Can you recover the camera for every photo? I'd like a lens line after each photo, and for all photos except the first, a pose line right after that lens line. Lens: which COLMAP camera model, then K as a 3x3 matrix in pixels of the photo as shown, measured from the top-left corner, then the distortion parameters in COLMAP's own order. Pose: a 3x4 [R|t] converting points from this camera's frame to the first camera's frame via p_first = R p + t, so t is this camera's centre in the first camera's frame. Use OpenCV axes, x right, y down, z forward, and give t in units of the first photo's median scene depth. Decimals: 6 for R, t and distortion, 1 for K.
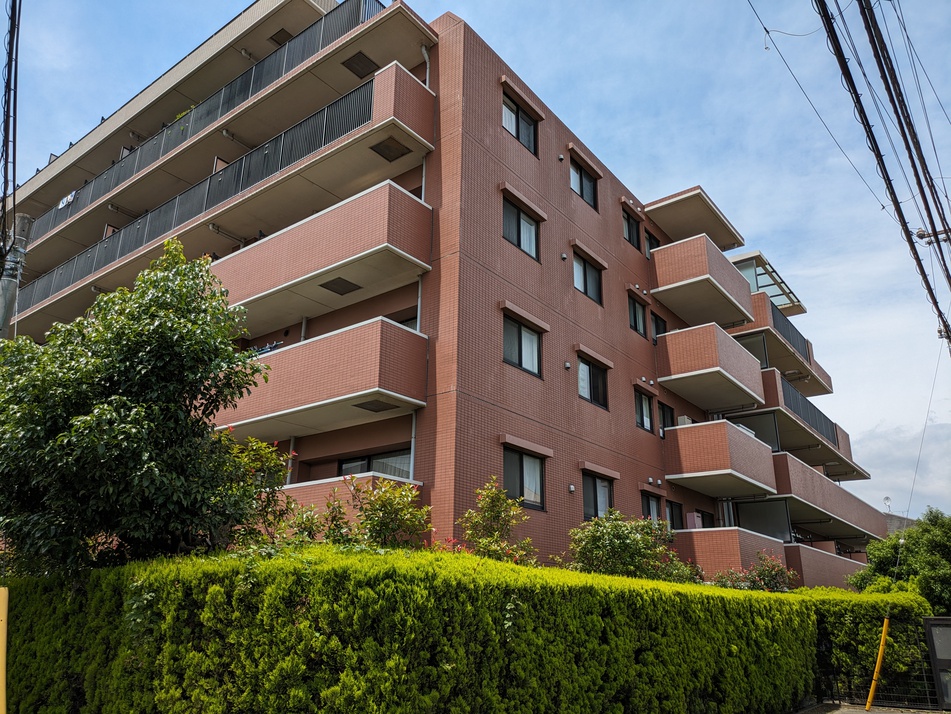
lens RADIAL K [[705.5, 0, 475.5], [0, 705.5, 357.0], [0, 0, 1]] dist [0.018935, -0.007810]
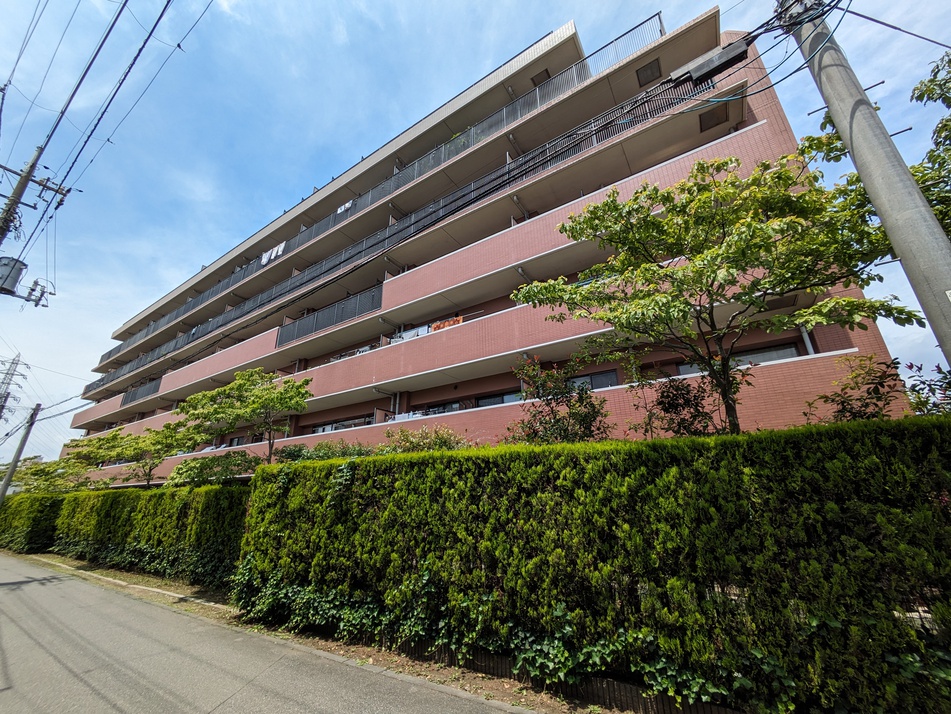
lens RADIAL K [[339.4, 0, 475.5], [0, 339.4, 357.0], [0, 0, 1]] dist [0.001648, -0.000123]
pose [[0.991268, -0.000521, 0.131858, -0.390704], [0.003991, 0.999652, -0.026057, 0.095348], [-0.131799, 0.026356, 0.990926, 0.286722]]
